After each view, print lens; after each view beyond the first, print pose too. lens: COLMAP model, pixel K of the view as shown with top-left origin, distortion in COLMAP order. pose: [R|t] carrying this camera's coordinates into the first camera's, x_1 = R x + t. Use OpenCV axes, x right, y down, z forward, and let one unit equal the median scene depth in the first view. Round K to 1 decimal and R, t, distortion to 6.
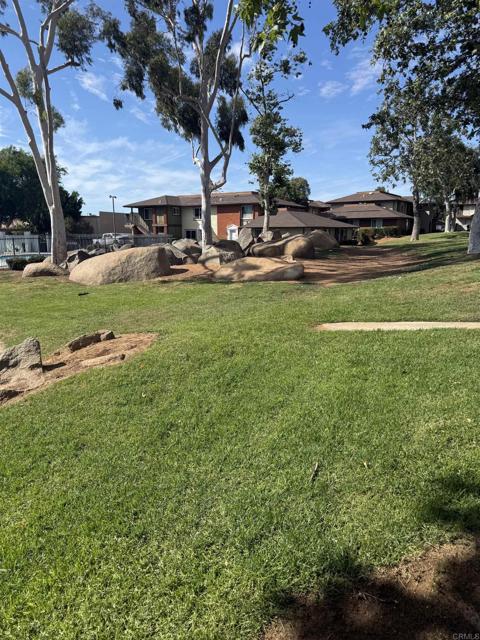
lens RADIAL K [[454.7, 0, 236.3], [0, 454.7, 317.2], [0, 0, 1]] dist [0.059875, -0.061791]
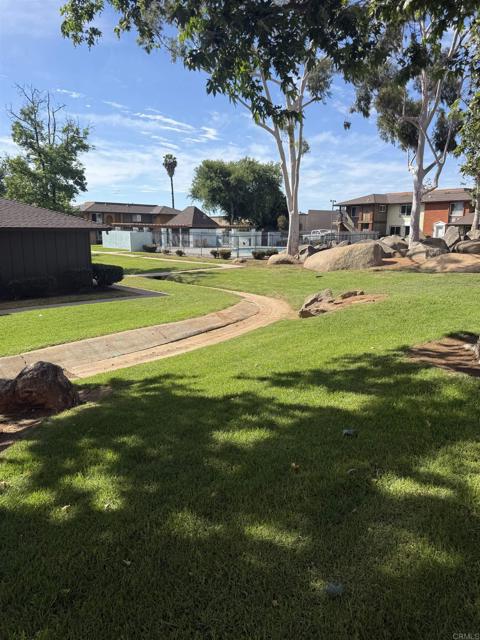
lens RADIAL K [[454.7, 0, 238.2], [0, 454.7, 322.0], [0, 0, 1]] dist [0.059875, -0.061791]
pose [[0.916718, 0.085454, -0.390290, -0.001655], [-0.077306, 0.996337, 0.036569, 0.035983], [0.391985, -0.003351, 0.919965, -0.247673]]
